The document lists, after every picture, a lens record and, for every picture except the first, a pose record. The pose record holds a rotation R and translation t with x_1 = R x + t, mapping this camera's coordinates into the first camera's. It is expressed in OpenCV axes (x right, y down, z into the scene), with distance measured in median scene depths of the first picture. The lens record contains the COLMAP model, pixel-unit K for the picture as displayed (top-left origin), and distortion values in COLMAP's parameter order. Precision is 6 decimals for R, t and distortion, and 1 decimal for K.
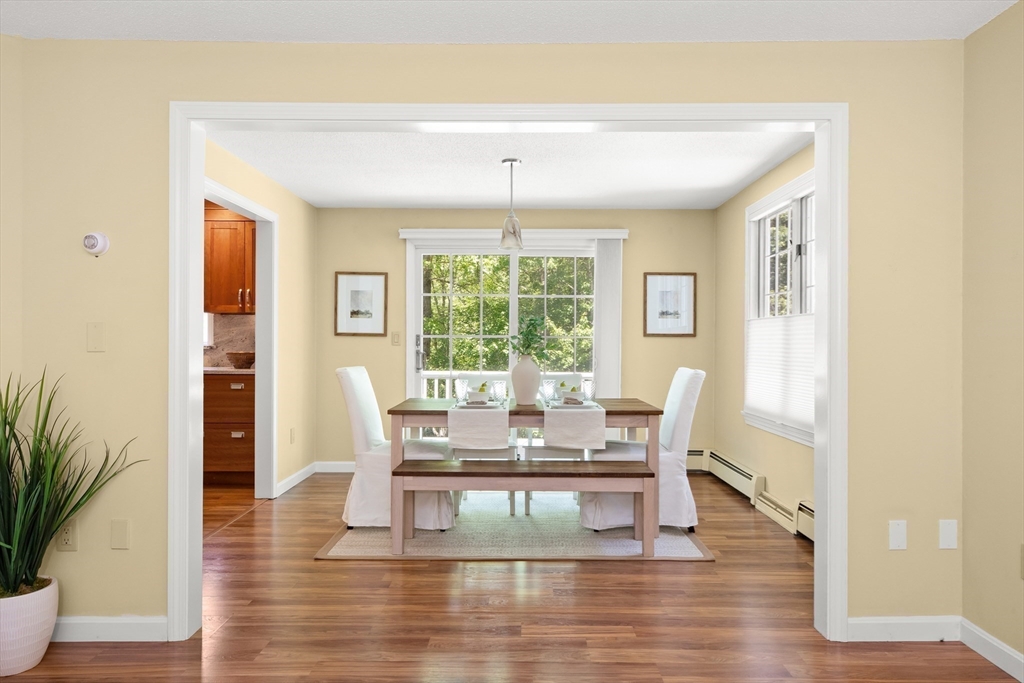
lens RADIAL K [[638.5, 0, 514.8], [0, 638.5, 337.7], [0, 0, 1]] dist [-0.004775, 0.003332]
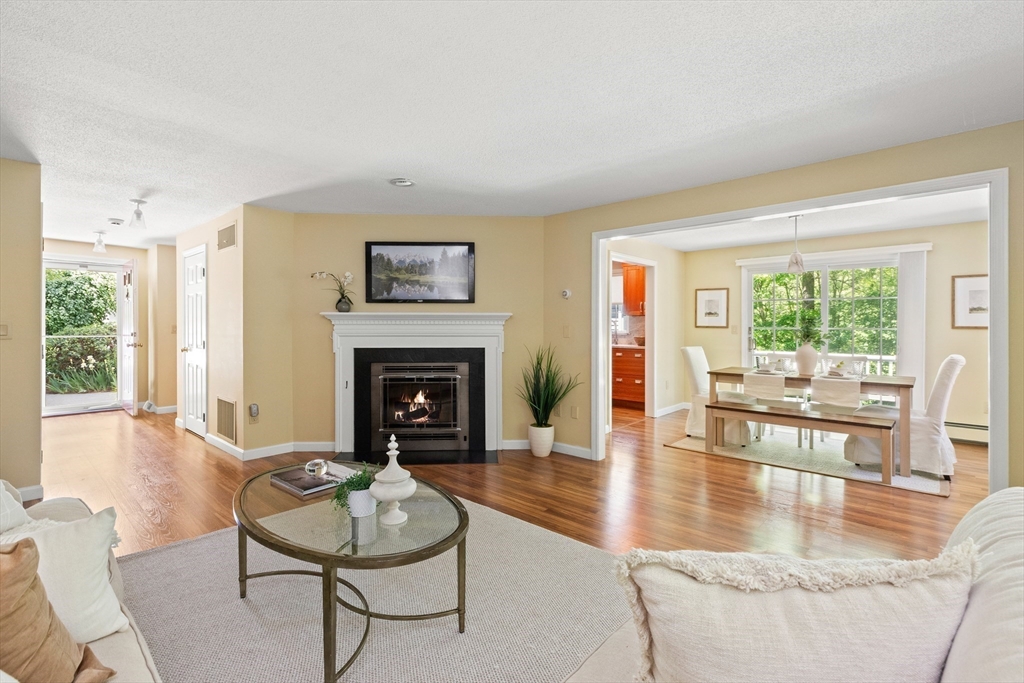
lens RADIAL K [[475.4, 0, 512.0], [0, 475.4, 332.1], [0, 0, 1]] dist [0.010669, -0.000281]
pose [[0.741524, 0.007942, -0.670880, 0.249431], [0.003564, 0.999869, 0.015776, -0.016339], [0.670917, -0.014089, 0.741399, -0.300362]]
